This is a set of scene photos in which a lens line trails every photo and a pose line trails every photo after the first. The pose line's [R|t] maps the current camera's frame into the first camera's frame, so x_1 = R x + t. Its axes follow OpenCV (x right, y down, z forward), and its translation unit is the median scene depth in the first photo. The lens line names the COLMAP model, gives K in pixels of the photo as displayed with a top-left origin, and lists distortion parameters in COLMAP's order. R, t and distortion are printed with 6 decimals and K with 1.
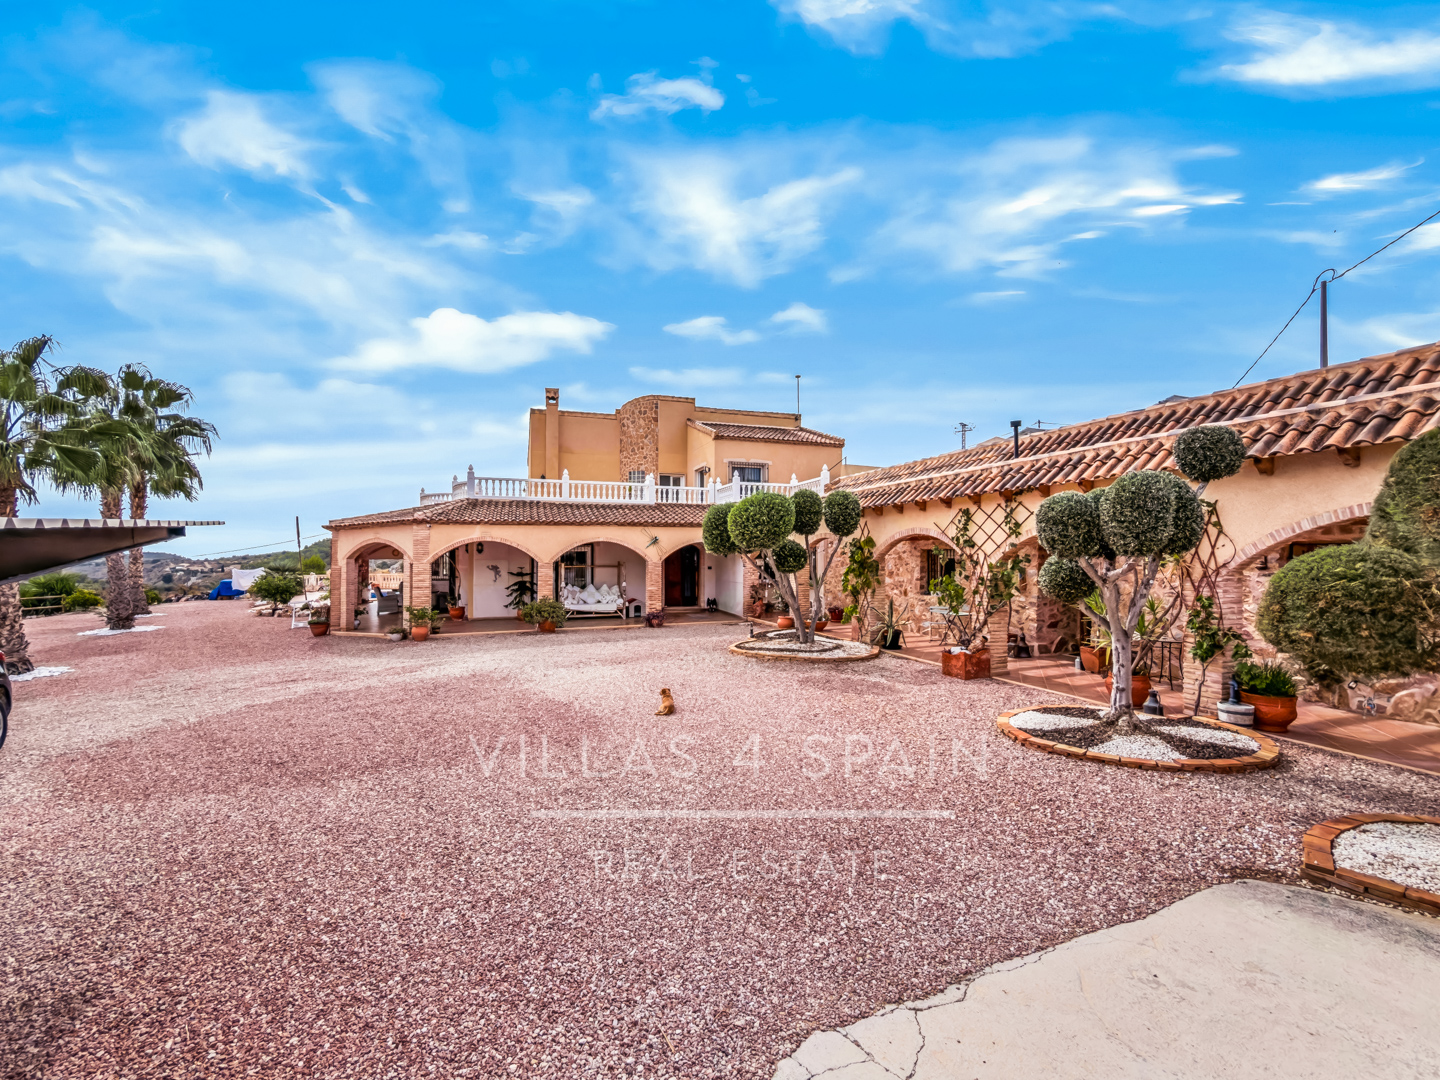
lens RADIAL K [[587.2, 0, 721.7], [0, 587.2, 554.8], [0, 0, 1]] dist [0.001113, -0.000199]
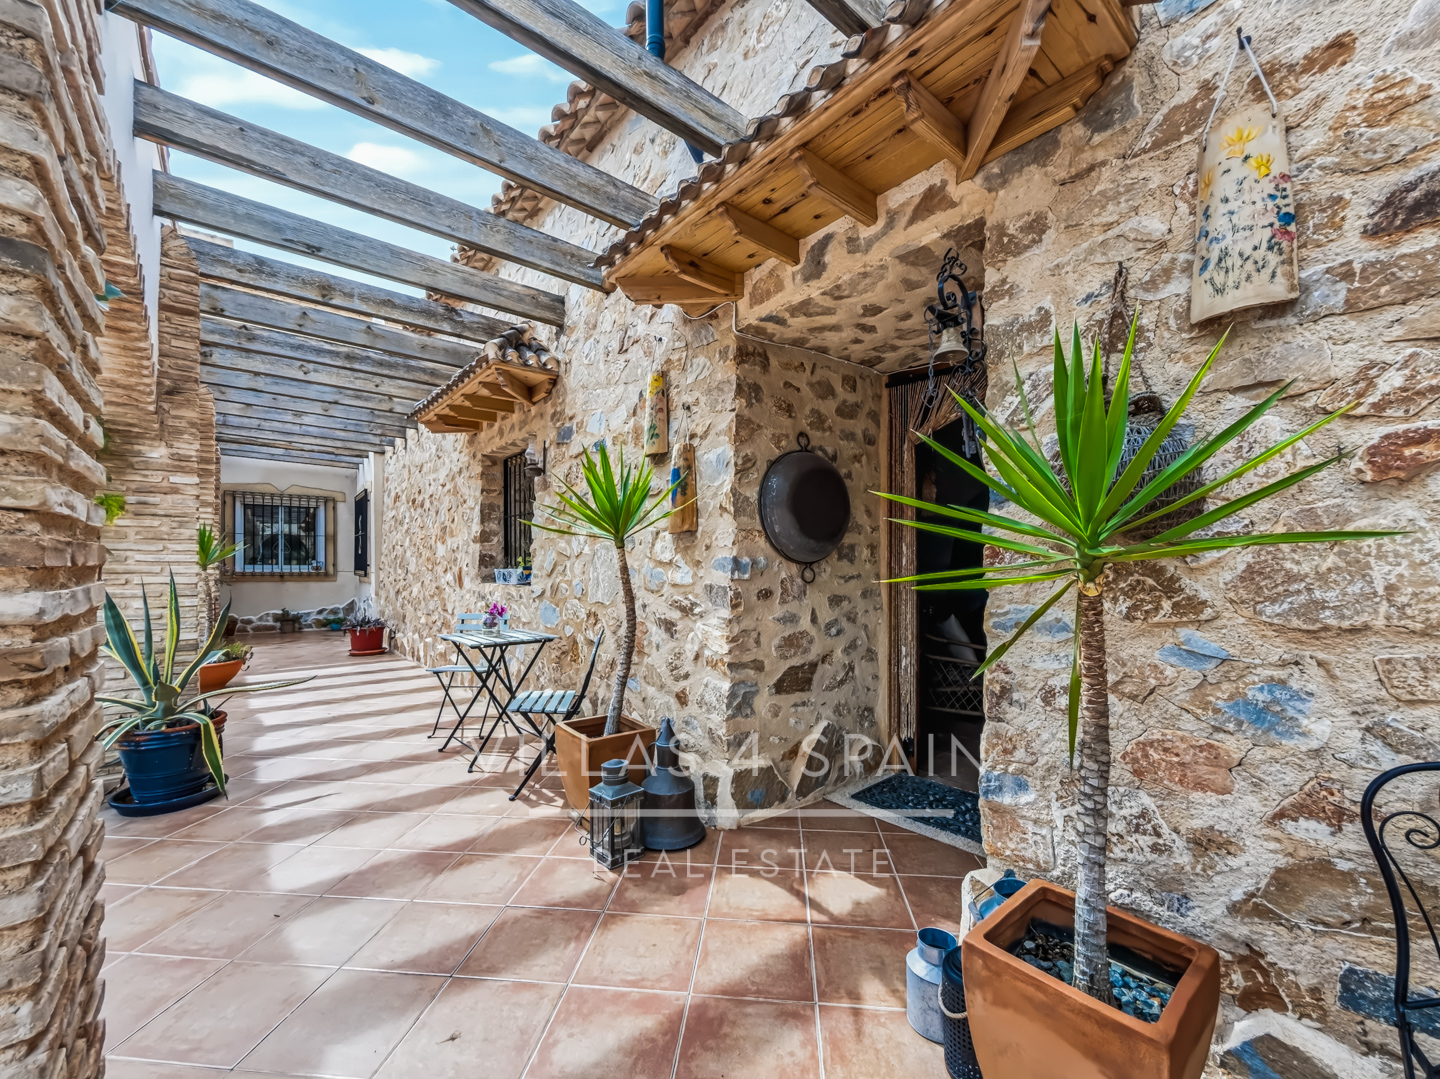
lens RADIAL K [[587.2, 0, 721.7], [0, 587.2, 554.3], [0, 0, 1]] dist [0.001113, -0.000199]
pose [[0.940513, 0.017118, 0.339327, 0.498694], [-0.010415, 0.999713, -0.021566, 0.080889], [-0.339598, 0.016749, 0.940421, 0.861569]]
